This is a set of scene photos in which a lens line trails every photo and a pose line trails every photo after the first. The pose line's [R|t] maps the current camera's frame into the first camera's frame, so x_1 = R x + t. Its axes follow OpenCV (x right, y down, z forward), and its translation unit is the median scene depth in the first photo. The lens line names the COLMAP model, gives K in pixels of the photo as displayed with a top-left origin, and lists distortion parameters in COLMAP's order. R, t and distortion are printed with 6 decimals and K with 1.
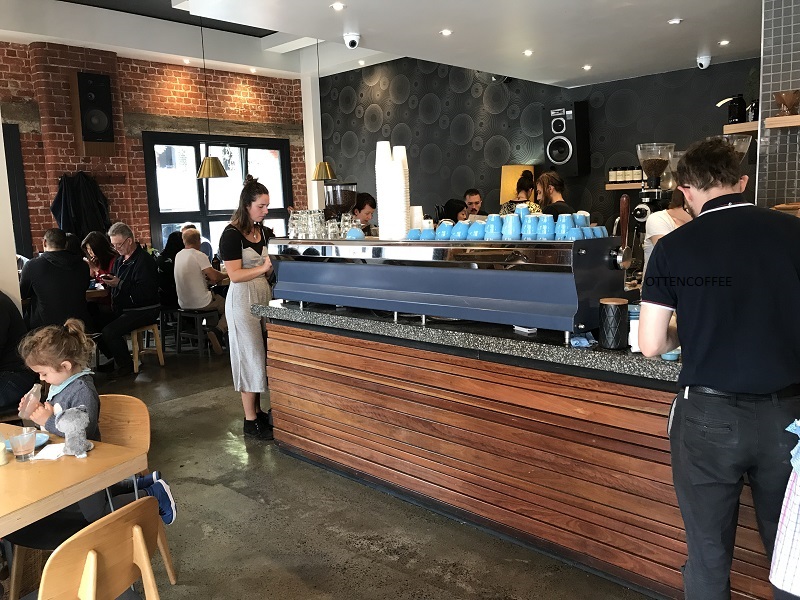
lens RADIAL K [[659.0, 0, 392.4], [0, 659.0, 298.5], [0, 0, 1]] dist [0.027752, -0.024768]
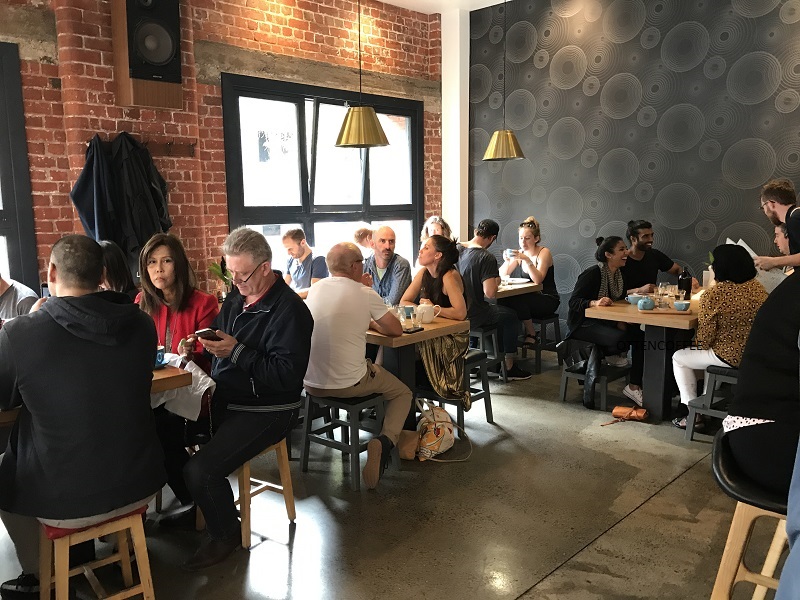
lens RADIAL K [[659.0, 0, 397.8], [0, 659.0, 295.0], [0, 0, 1]] dist [0.027752, -0.024768]
pose [[0.999801, 0.019835, 0.001959, -0.208942], [-0.019817, 0.999765, -0.008773, -0.044735], [-0.002132, 0.008733, 0.999960, 0.383866]]
